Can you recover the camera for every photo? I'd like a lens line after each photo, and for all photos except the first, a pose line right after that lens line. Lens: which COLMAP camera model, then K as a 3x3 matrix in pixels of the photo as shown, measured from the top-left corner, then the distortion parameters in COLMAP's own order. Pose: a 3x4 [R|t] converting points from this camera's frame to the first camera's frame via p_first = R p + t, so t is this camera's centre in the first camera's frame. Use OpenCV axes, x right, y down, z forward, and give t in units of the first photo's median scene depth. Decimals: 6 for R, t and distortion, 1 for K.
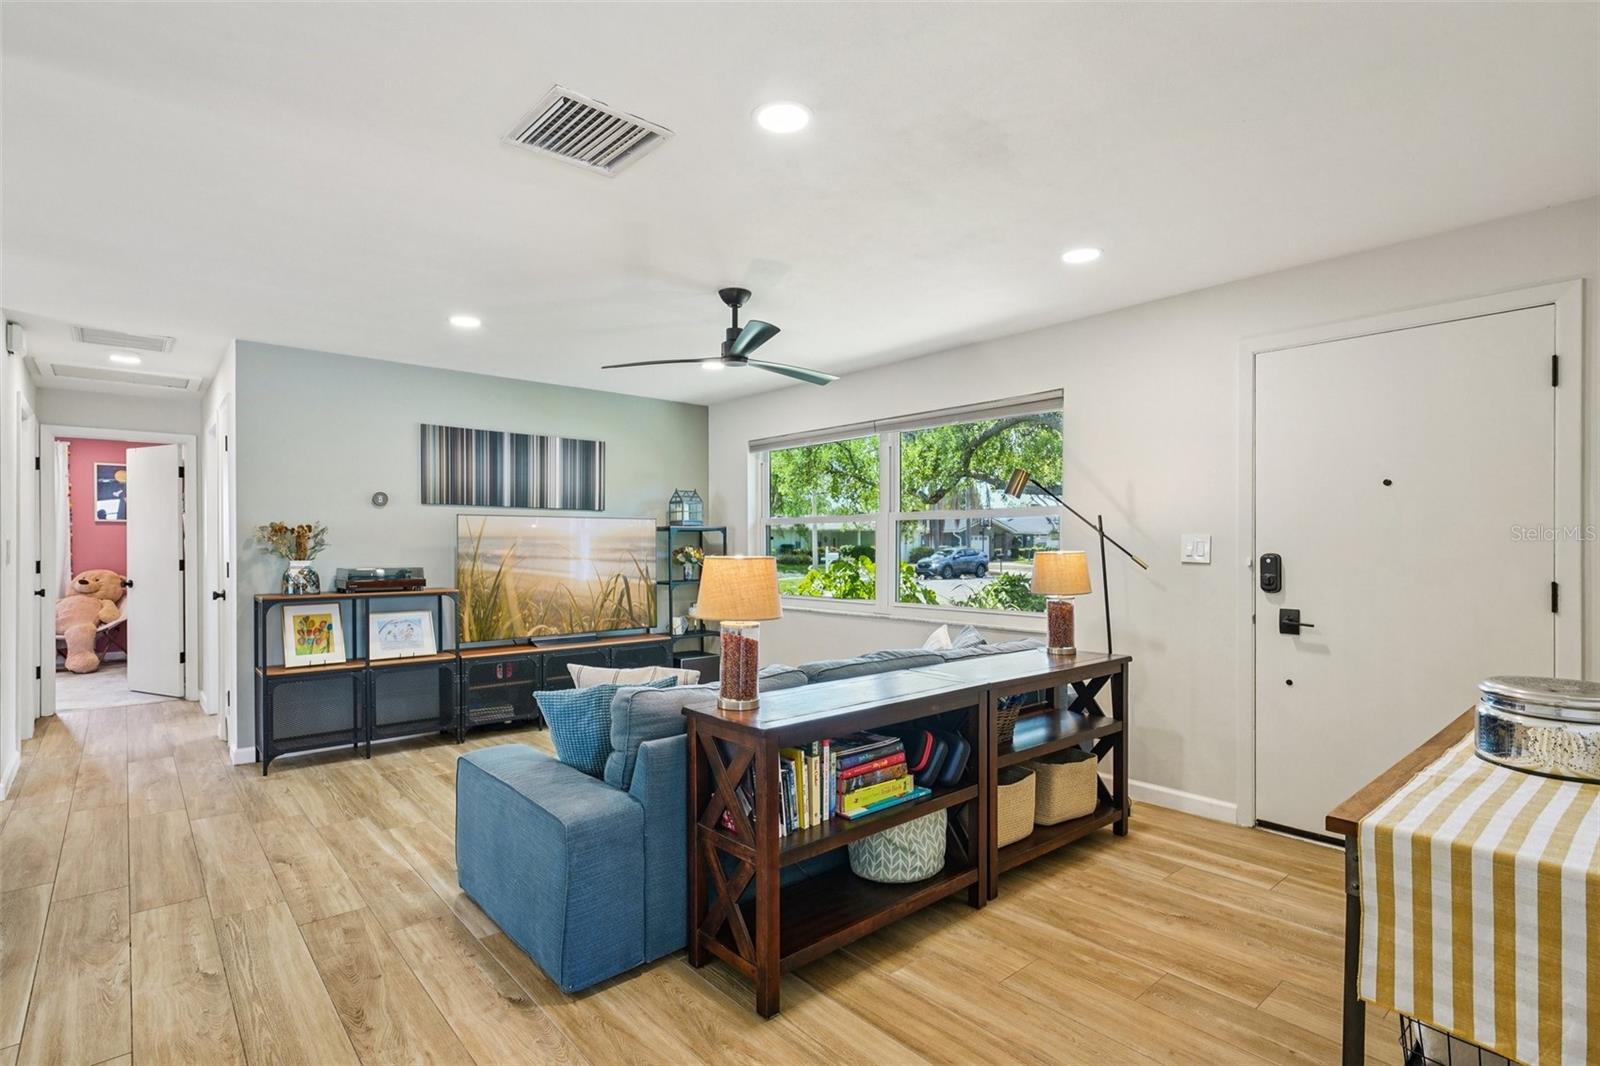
lens RADIAL K [[793.6, 0, 800.8], [0, 793.6, 541.4], [0, 0, 1]] dist [0.002425, -0.000239]
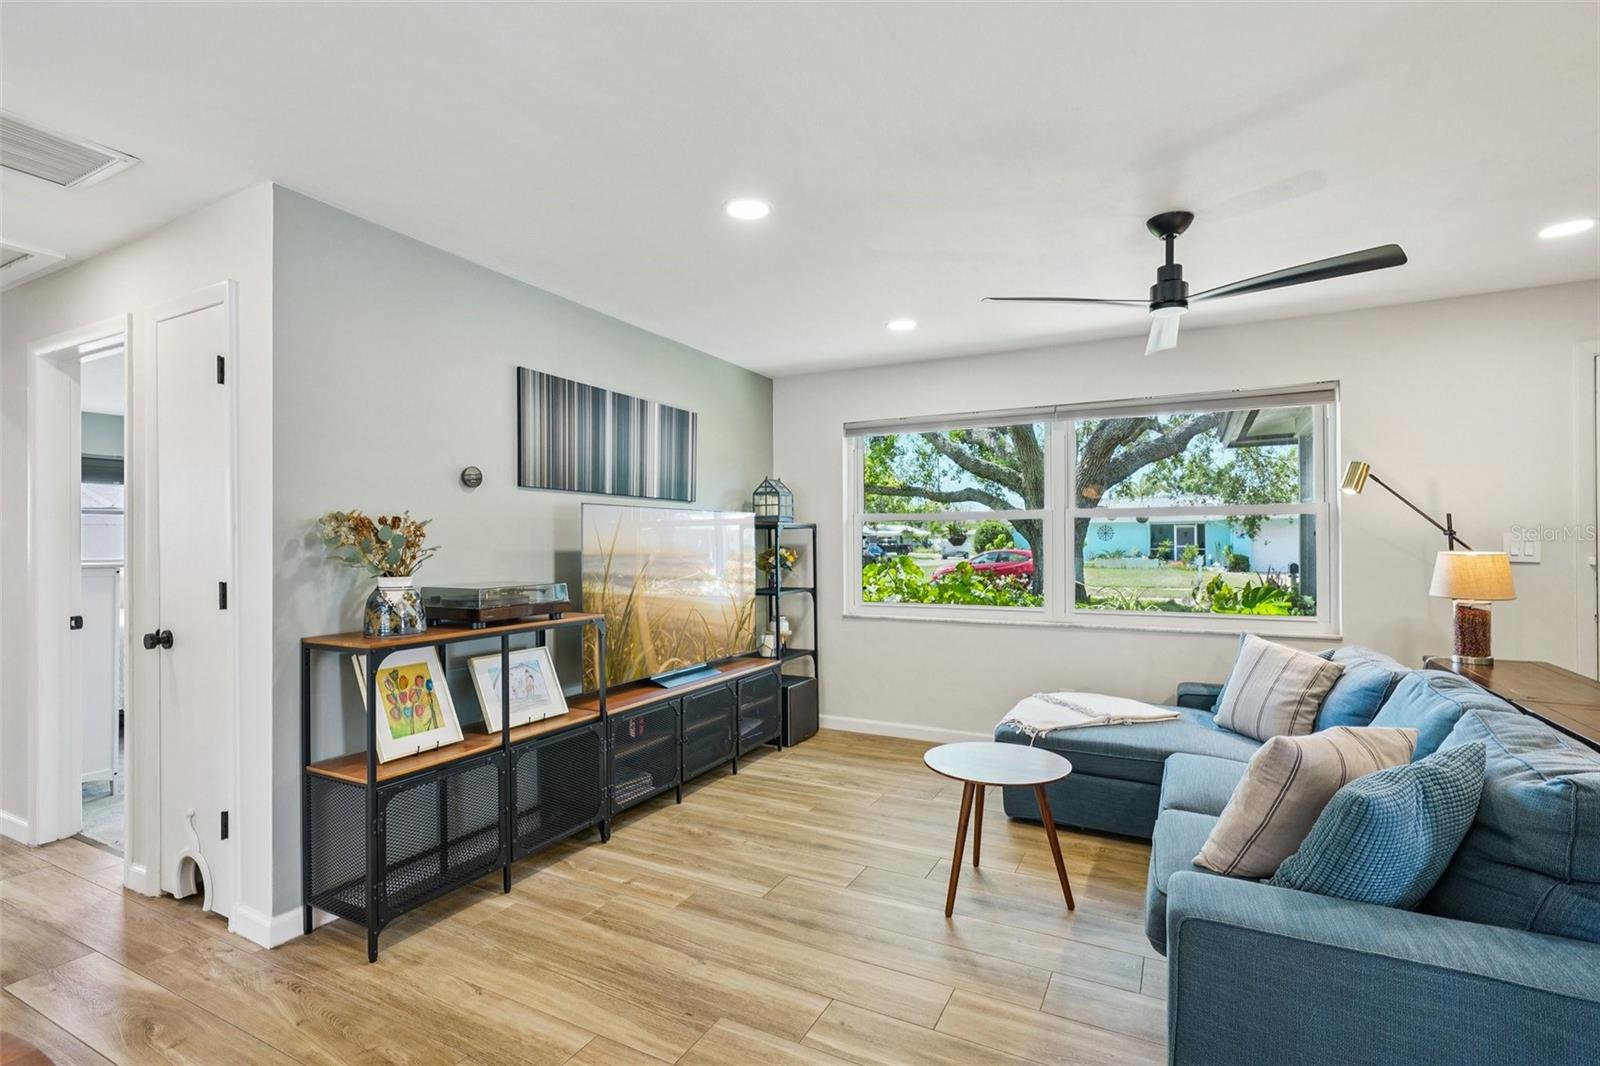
lens RADIAL K [[750.9, 0, 800.5], [0, 750.9, 536.5], [0, 0, 1]] dist [-0.001508, 0.000257]
pose [[0.928788, -0.000133, 0.370613, -0.548718], [0.002090, 0.999986, -0.004879, -0.002437], [-0.370607, 0.005306, 0.928775, 0.366011]]
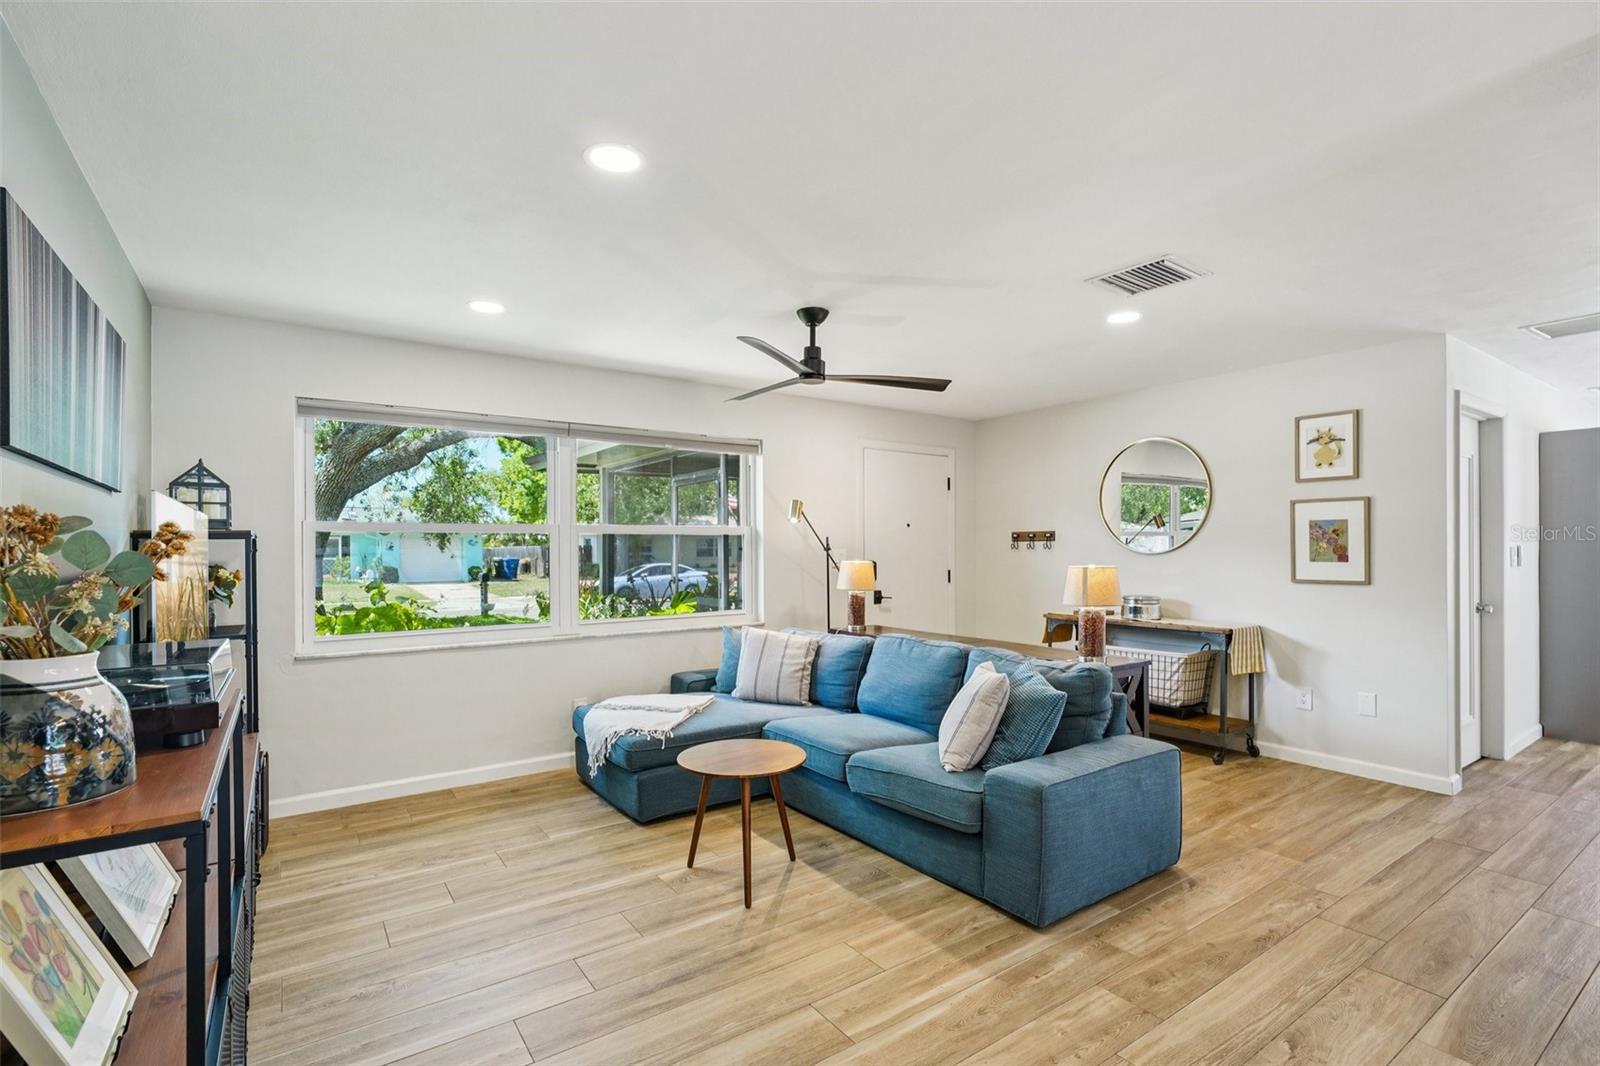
lens RADIAL K [[742.0, 0, 803.9], [0, 742.0, 543.2], [0, 0, 1]] dist [-0.003699, 0.000312]
pose [[0.092474, 0.009309, 0.995672, -0.821014], [0.002302, 0.999952, -0.009563, -0.006396], [-0.995712, 0.003177, 0.092448, 0.739559]]
